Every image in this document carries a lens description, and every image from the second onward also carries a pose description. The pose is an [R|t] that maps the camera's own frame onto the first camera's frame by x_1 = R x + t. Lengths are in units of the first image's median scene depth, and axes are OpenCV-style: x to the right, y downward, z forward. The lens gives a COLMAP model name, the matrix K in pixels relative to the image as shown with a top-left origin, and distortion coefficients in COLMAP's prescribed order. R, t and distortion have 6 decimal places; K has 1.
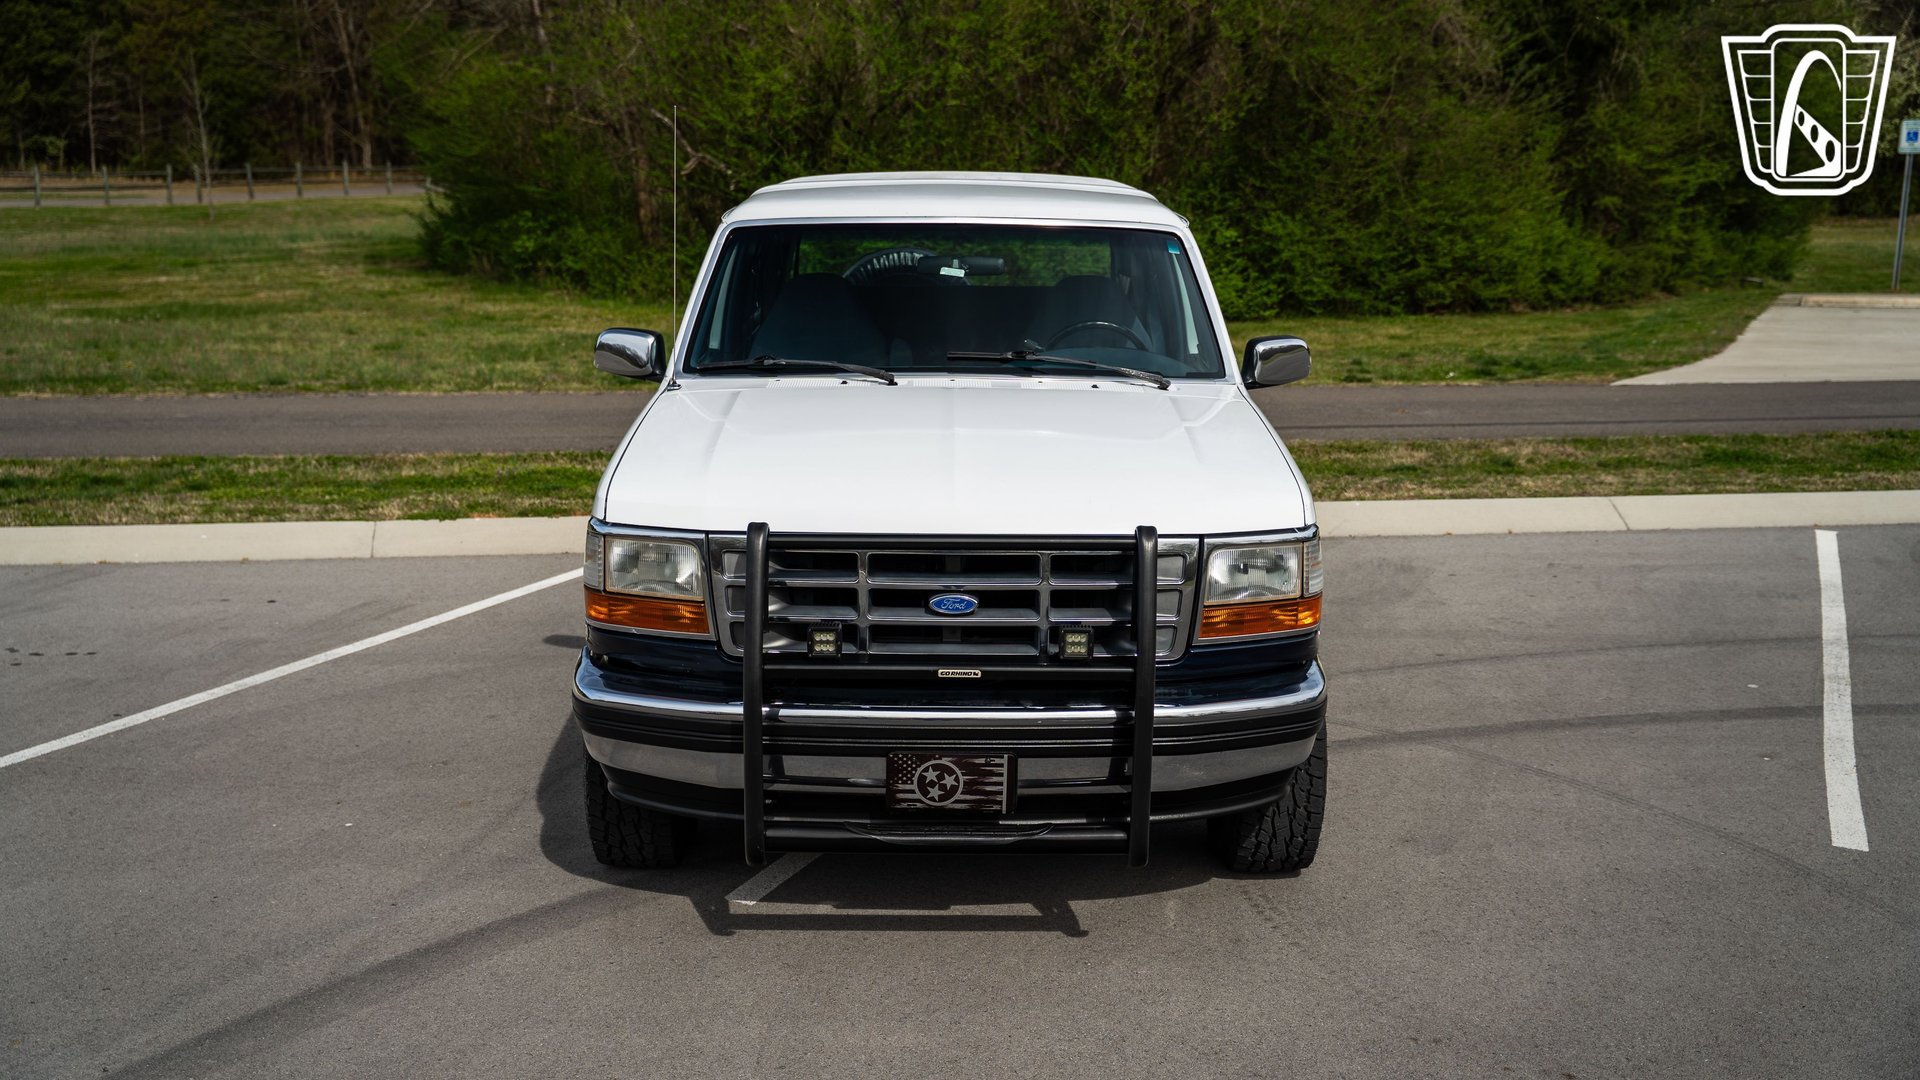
lens RADIAL K [[1993.7, 0, 973.7], [0, 1993.7, 533.2], [0, 0, 1]] dist [0.030693, 0.000000]
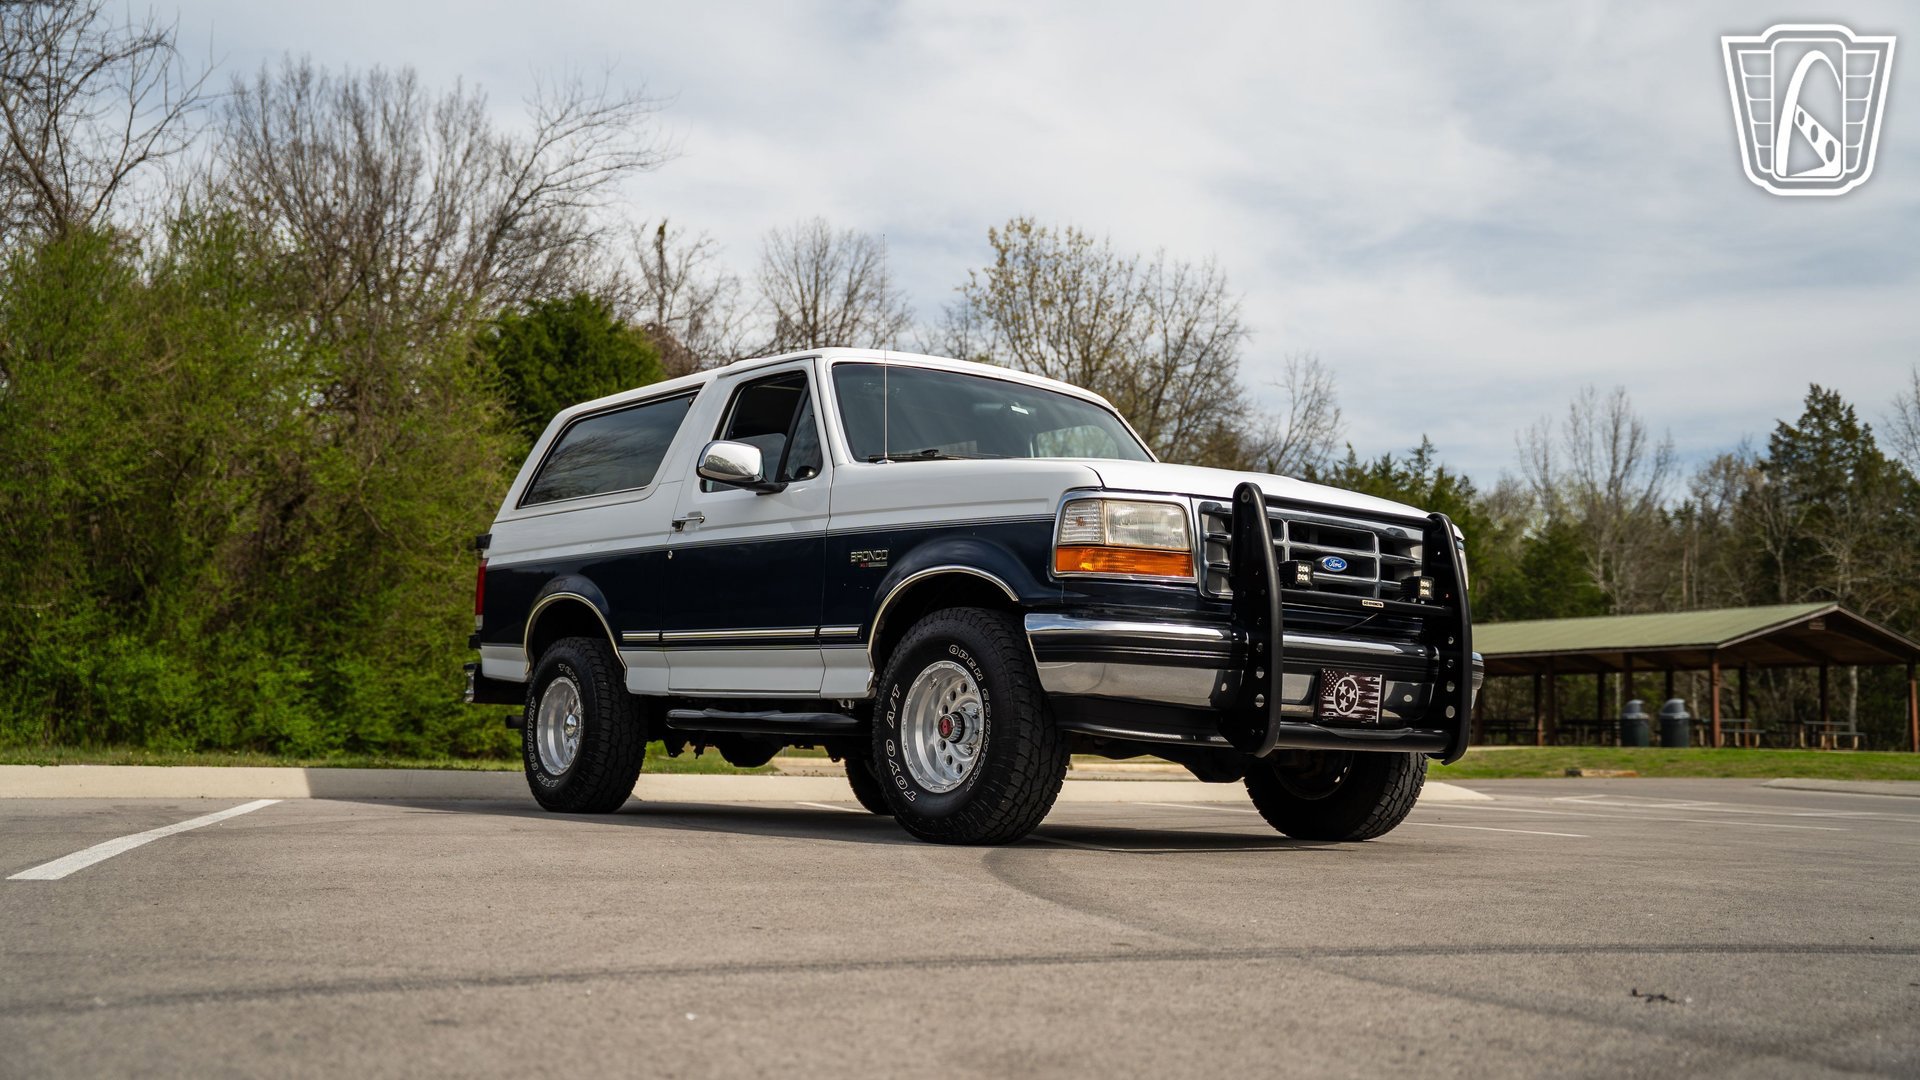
lens RADIAL K [[1916.2, 0, 957.0], [0, 1916.2, 533.9], [0, 0, 1]] dist [-0.012353, 0.000000]
pose [[0.795188, 0.082282, 0.600755, -0.725201], [0.094924, 0.961643, -0.257357, 0.238002], [-0.598887, 0.261673, 0.756876, 0.133806]]
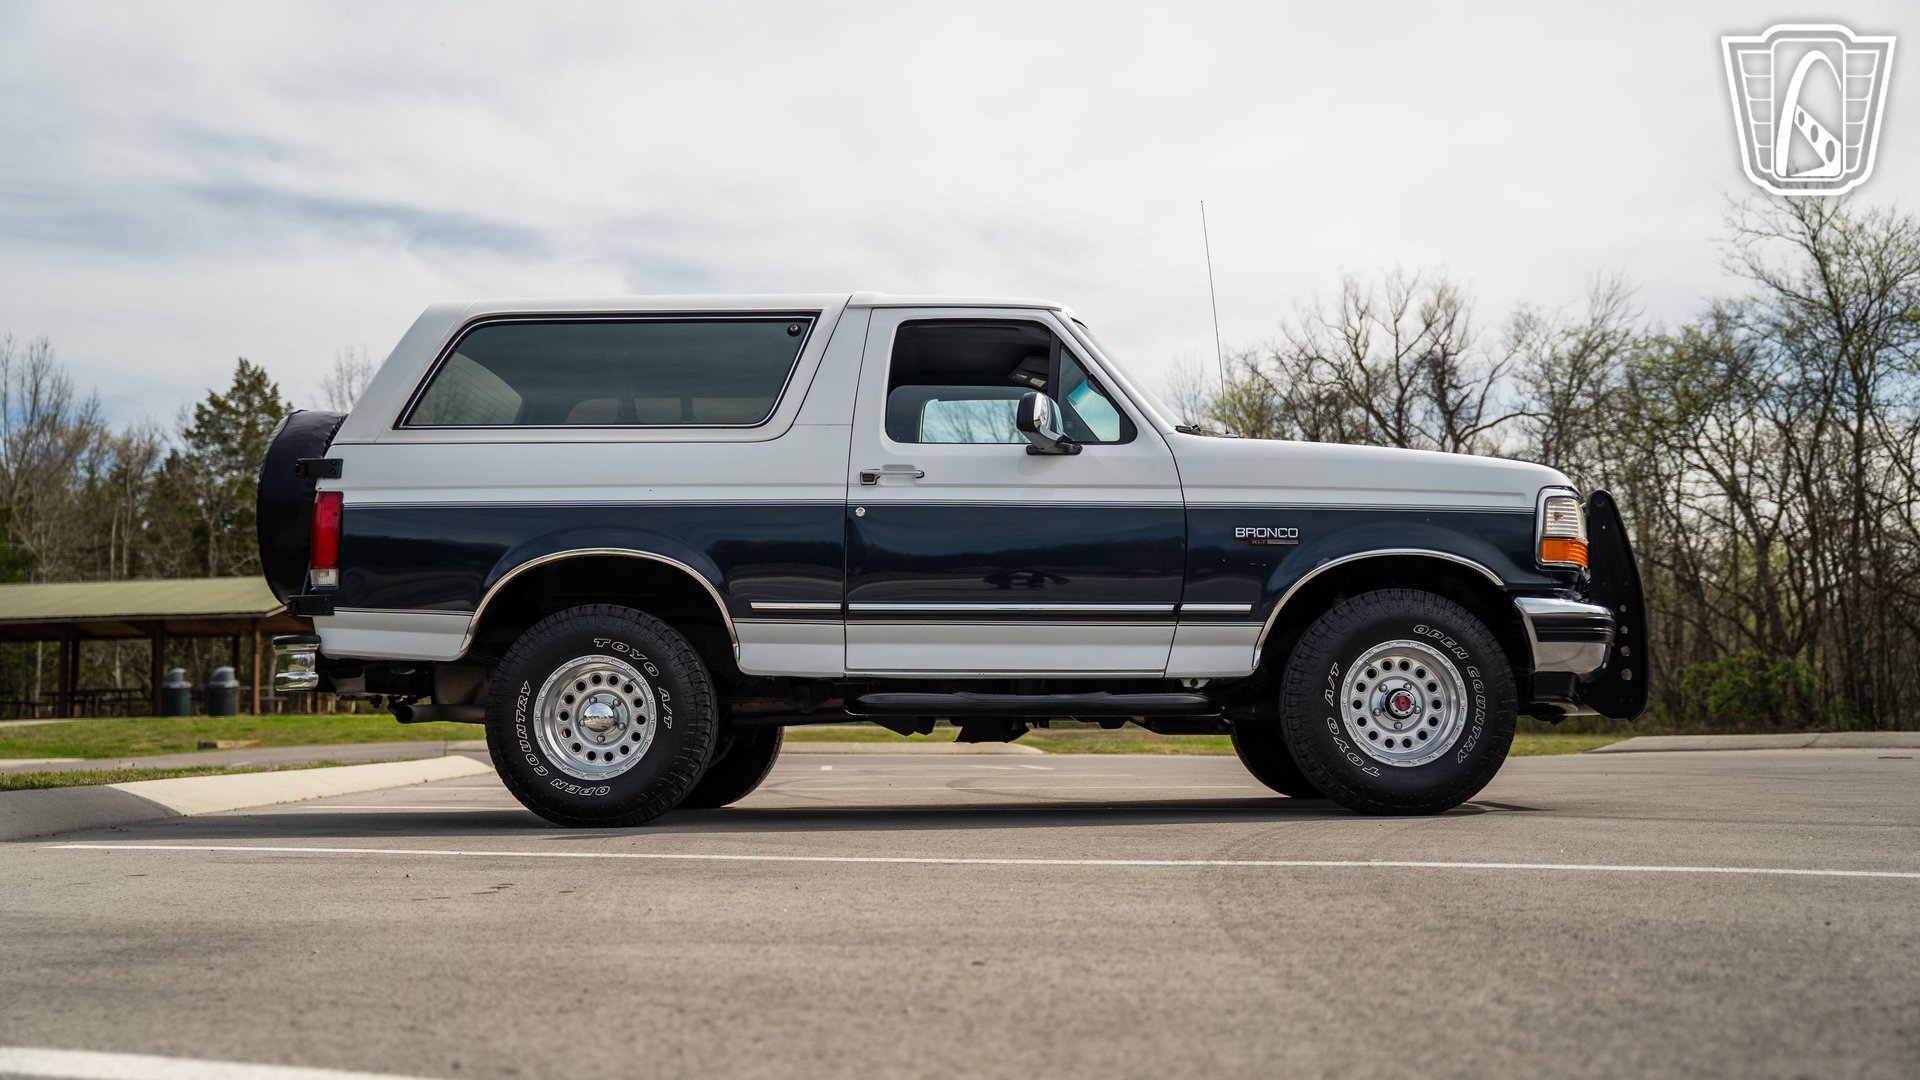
lens RADIAL K [[1916.2, 0, 947.3], [0, 1916.2, 541.8], [0, 0, 1]] dist [-0.012353, 0.000000]
pose [[0.054005, 0.090528, 0.994429, -1.149529], [0.201438, 0.974420, -0.099646, 0.056853], [-0.978011, 0.205697, 0.034388, 1.050057]]
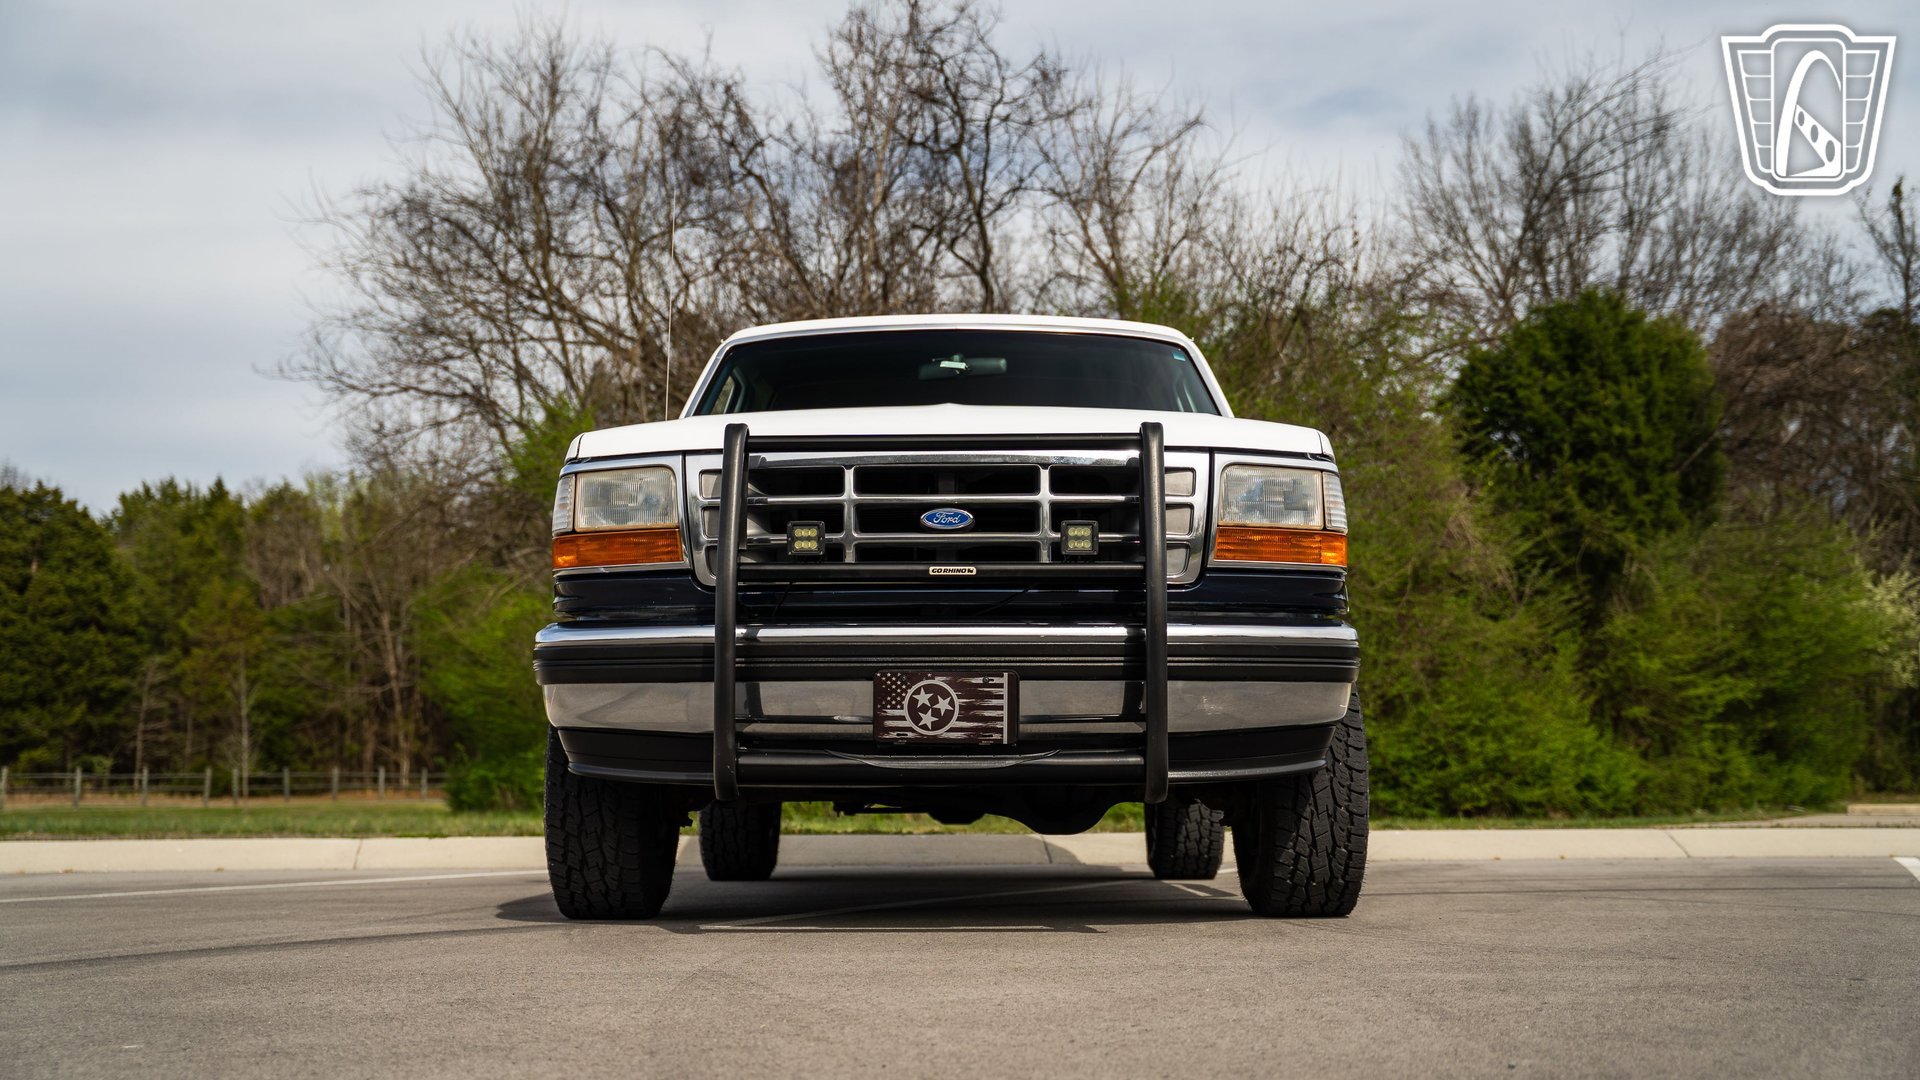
lens RADIAL K [[1993.7, 0, 966.2], [0, 1993.7, 555.1], [0, 0, 1]] dist [0.030693, 0.000000]
pose [[0.999720, -0.015981, -0.017460, 0.011071], [0.009858, 0.951761, -0.306681, 0.248987], [0.021519, 0.306423, 0.951652, 0.092742]]
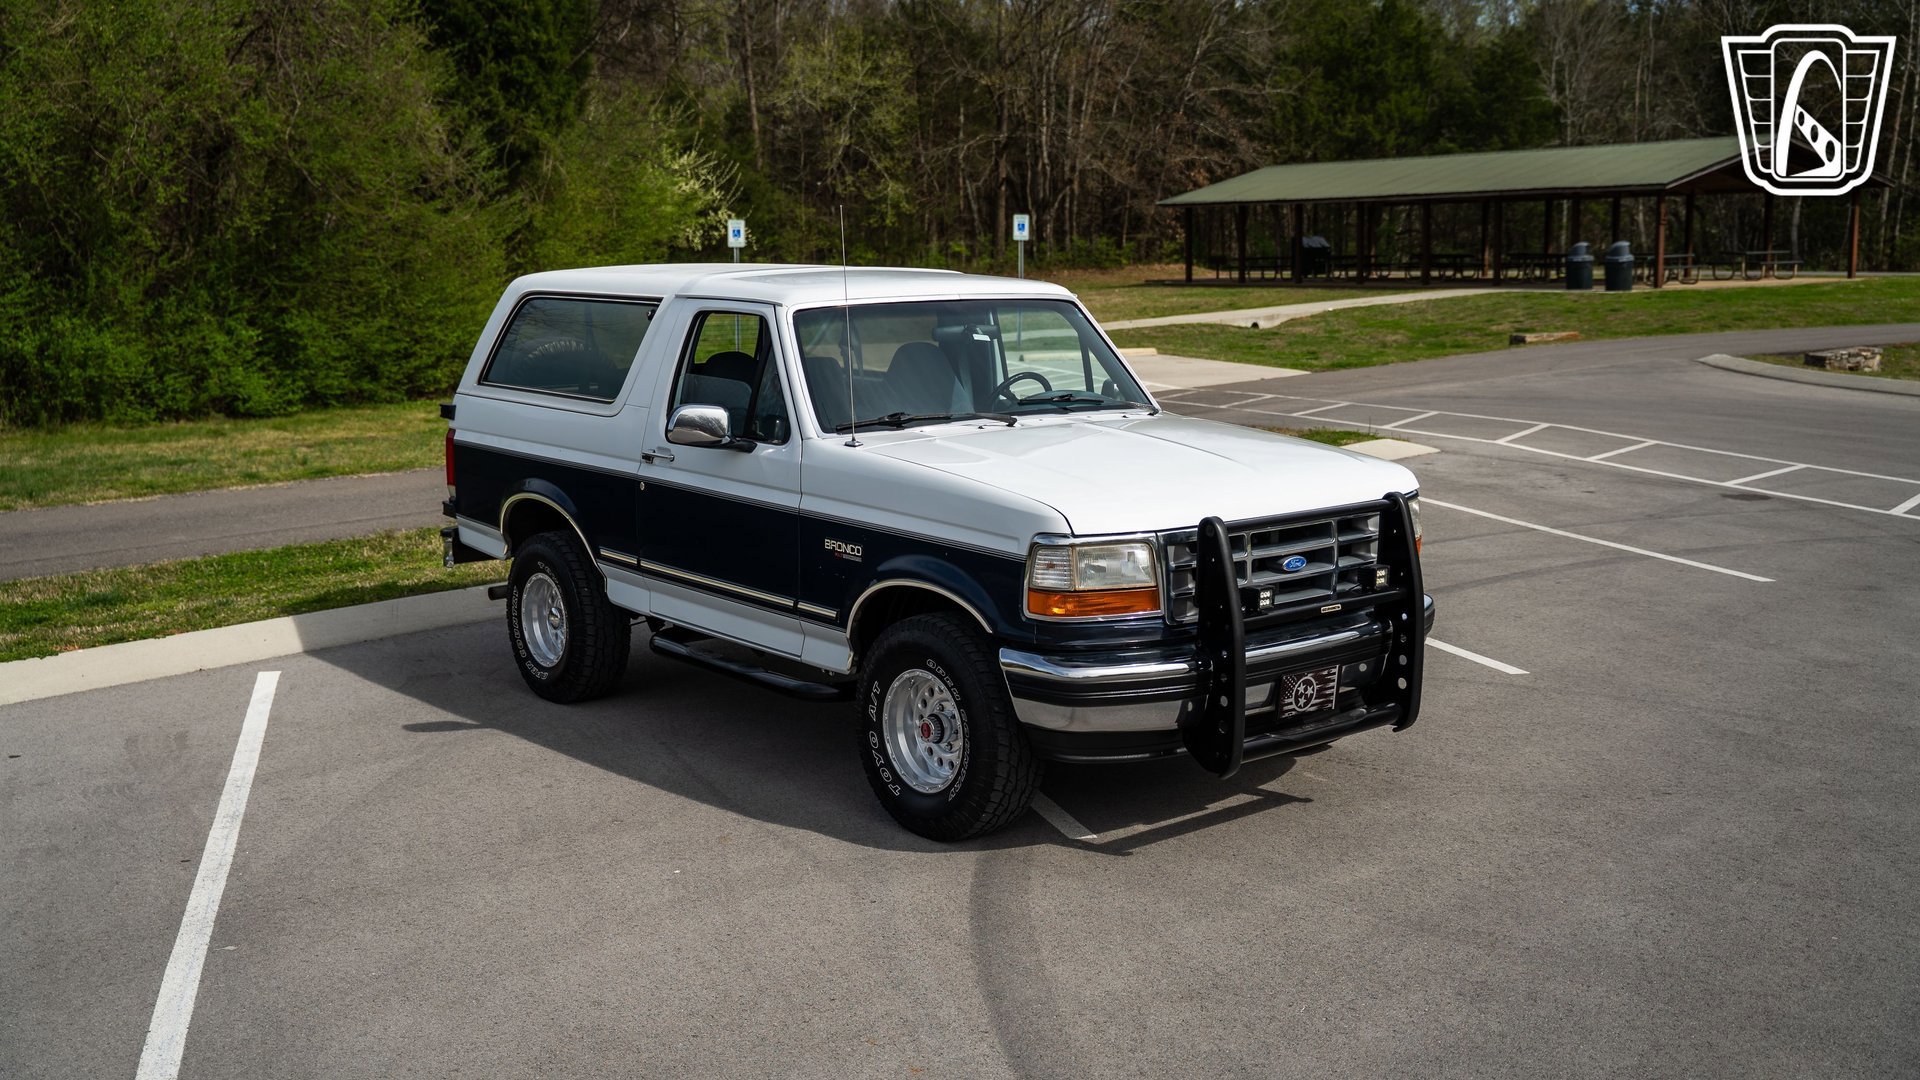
lens RADIAL K [[1916.2, 0, 963.5], [0, 1916.2, 532.1], [0, 0, 1]] dist [-0.012353, 0.000000]
pose [[0.776246, -0.109587, 0.620833, -0.746249], [0.136055, 0.990690, 0.004759, -0.017116], [-0.615574, 0.080773, 0.783929, 0.076224]]
